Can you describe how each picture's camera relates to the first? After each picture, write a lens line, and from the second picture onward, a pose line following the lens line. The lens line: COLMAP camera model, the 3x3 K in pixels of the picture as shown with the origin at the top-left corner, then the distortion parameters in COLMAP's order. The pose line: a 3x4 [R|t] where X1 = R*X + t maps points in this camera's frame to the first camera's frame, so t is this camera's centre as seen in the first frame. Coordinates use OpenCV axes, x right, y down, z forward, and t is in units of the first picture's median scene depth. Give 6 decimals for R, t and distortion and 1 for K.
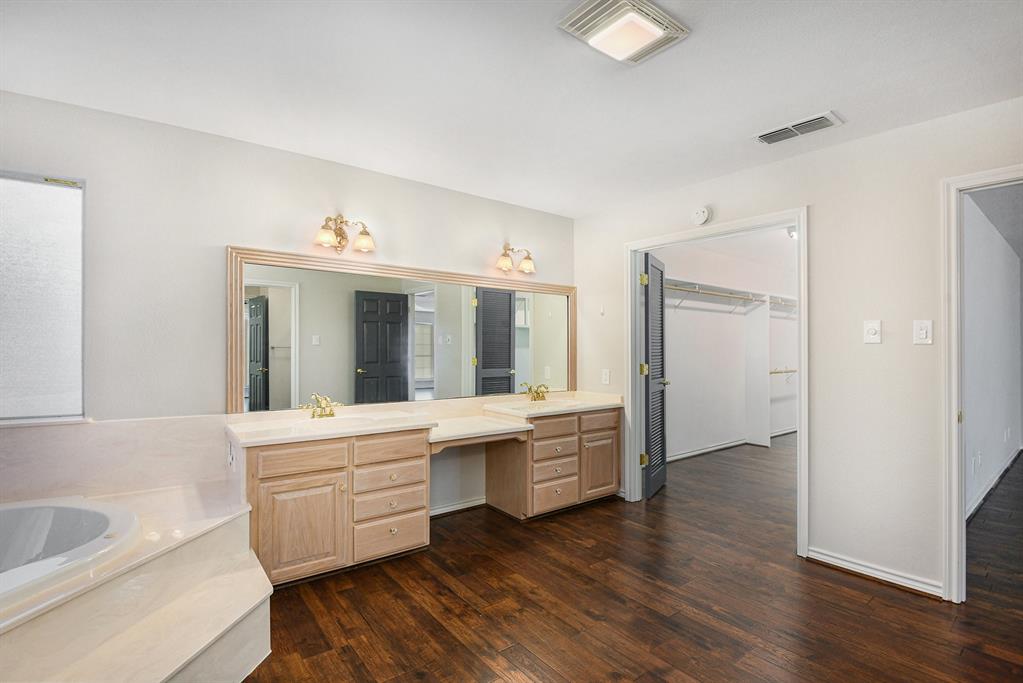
lens RADIAL K [[479.0, 0, 509.1], [0, 479.0, 337.4], [0, 0, 1]] dist [-0.028469, -0.008406]
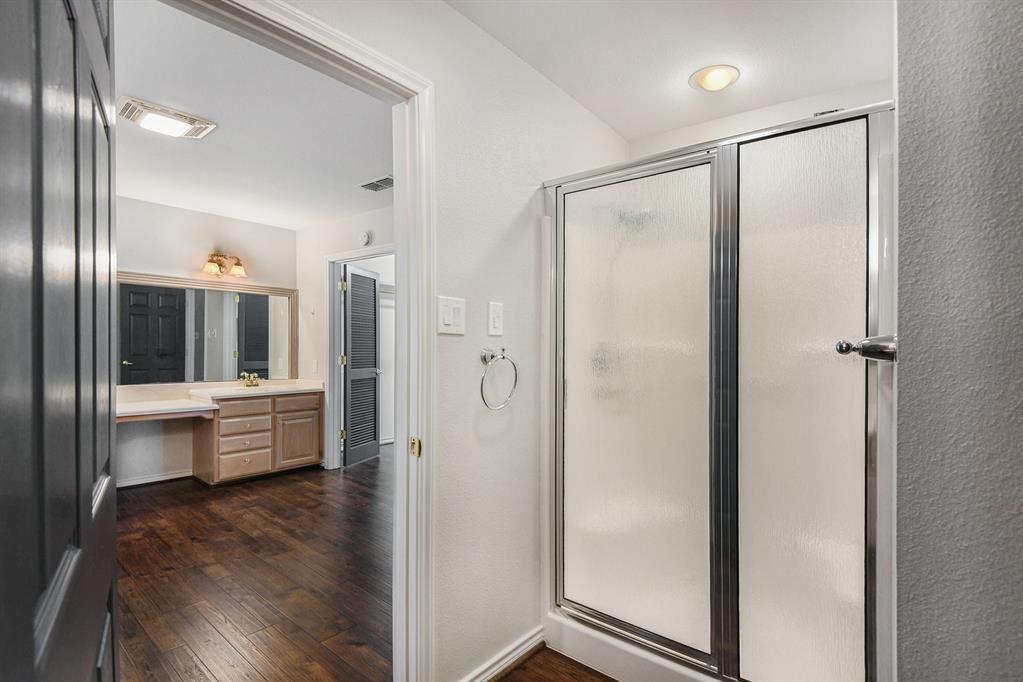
lens RADIAL K [[479.0, 0, 513.6], [0, 479.0, 346.2], [0, 0, 1]] dist [-0.028469, -0.008406]
pose [[0.969169, 0.013865, 0.246005, 0.469888], [-0.019103, 0.999639, 0.018917, -0.001469], [-0.245654, -0.023033, 0.969084, -0.324023]]
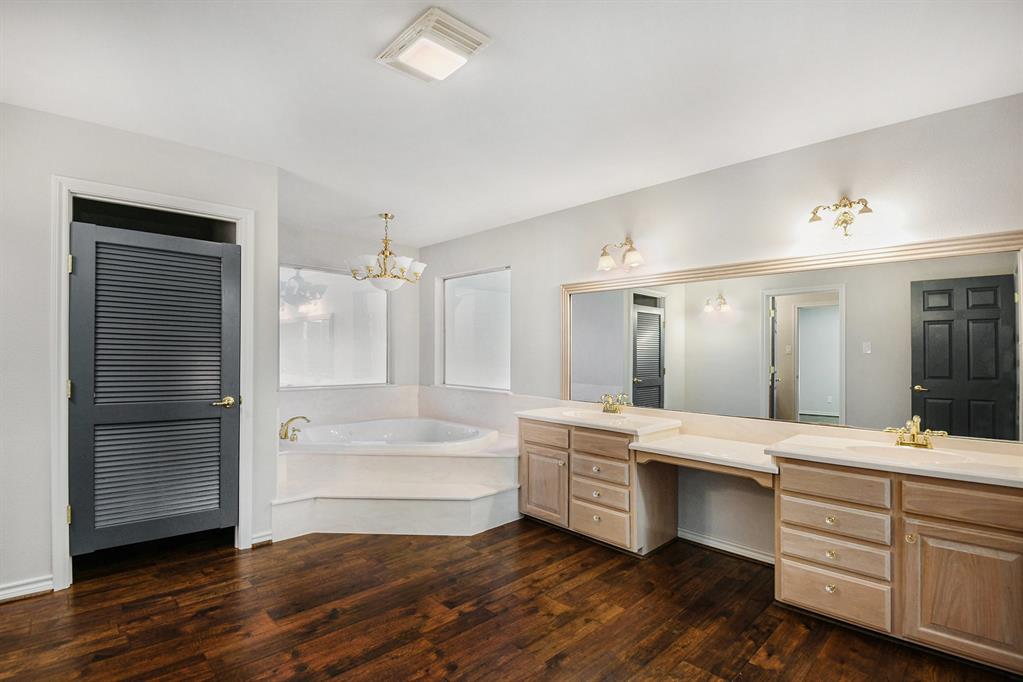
lens RADIAL K [[479.0, 0, 499.6], [0, 479.0, 347.8], [0, 0, 1]] dist [-0.028469, -0.008406]
pose [[0.100281, -0.013583, -0.994866, 0.681177], [0.012820, 0.999841, -0.012358, 0.014707], [0.994877, -0.011515, 0.100439, 0.534055]]
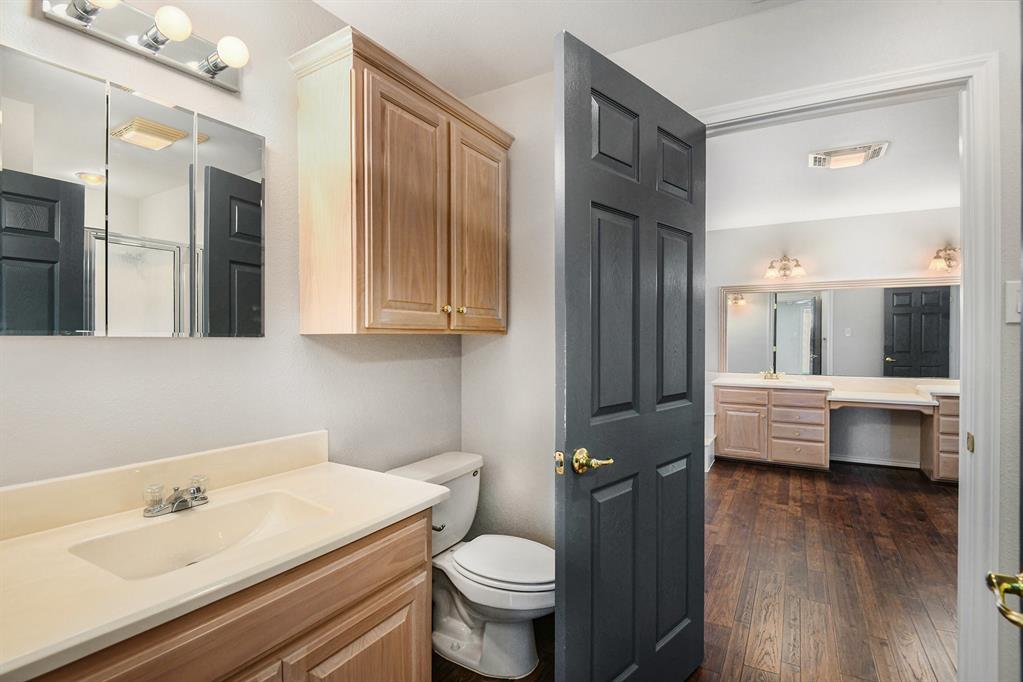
lens RADIAL K [[479.0, 0, 508.4], [0, 479.0, 342.0], [0, 0, 1]] dist [-0.028469, -0.008406]
pose [[0.366004, 0.001673, -0.930612, 0.729516], [0.021809, 0.999708, 0.010374, -0.002161], [0.930358, -0.024092, 0.365861, -0.415592]]
